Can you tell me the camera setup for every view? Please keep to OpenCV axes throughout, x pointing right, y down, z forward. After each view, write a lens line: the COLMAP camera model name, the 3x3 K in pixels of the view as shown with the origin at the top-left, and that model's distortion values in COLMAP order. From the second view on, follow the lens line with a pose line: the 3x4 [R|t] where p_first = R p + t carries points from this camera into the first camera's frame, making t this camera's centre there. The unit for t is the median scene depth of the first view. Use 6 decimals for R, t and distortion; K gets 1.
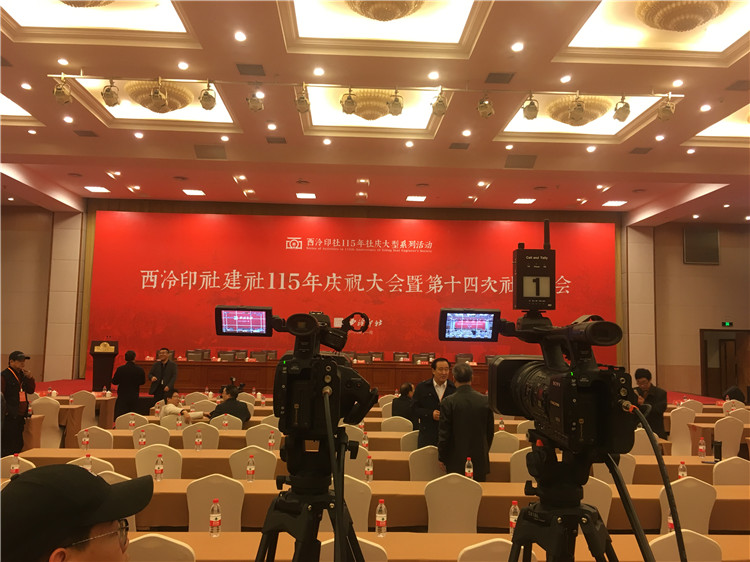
lens RADIAL K [[646.2, 0, 375.0], [0, 646.2, 281.0], [0, 0, 1]] dist [0.051068, -0.003344]
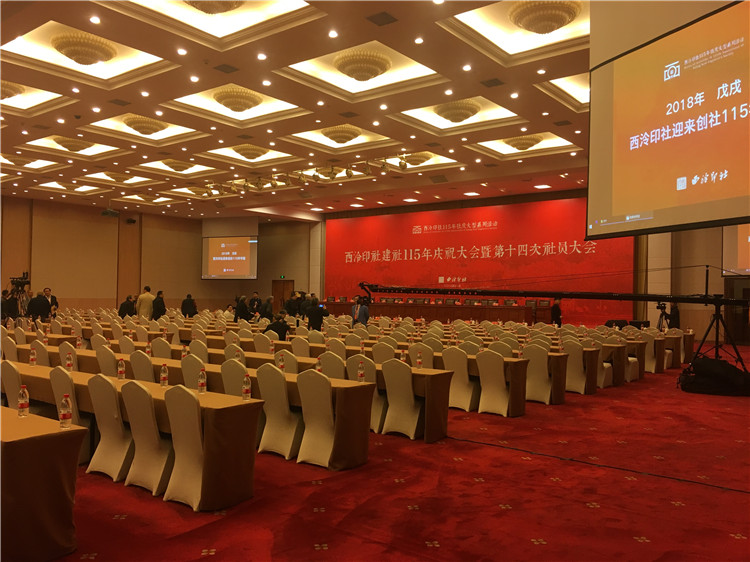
lens RADIAL K [[646.2, 0, 375.0], [0, 646.2, 281.0], [0, 0, 1]] dist [0.051068, -0.003344]
pose [[0.753382, -0.020758, -0.657256, 0.820848], [0.064366, 0.997030, 0.042290, -0.007597], [0.654426, -0.074165, 0.752480, -0.249079]]
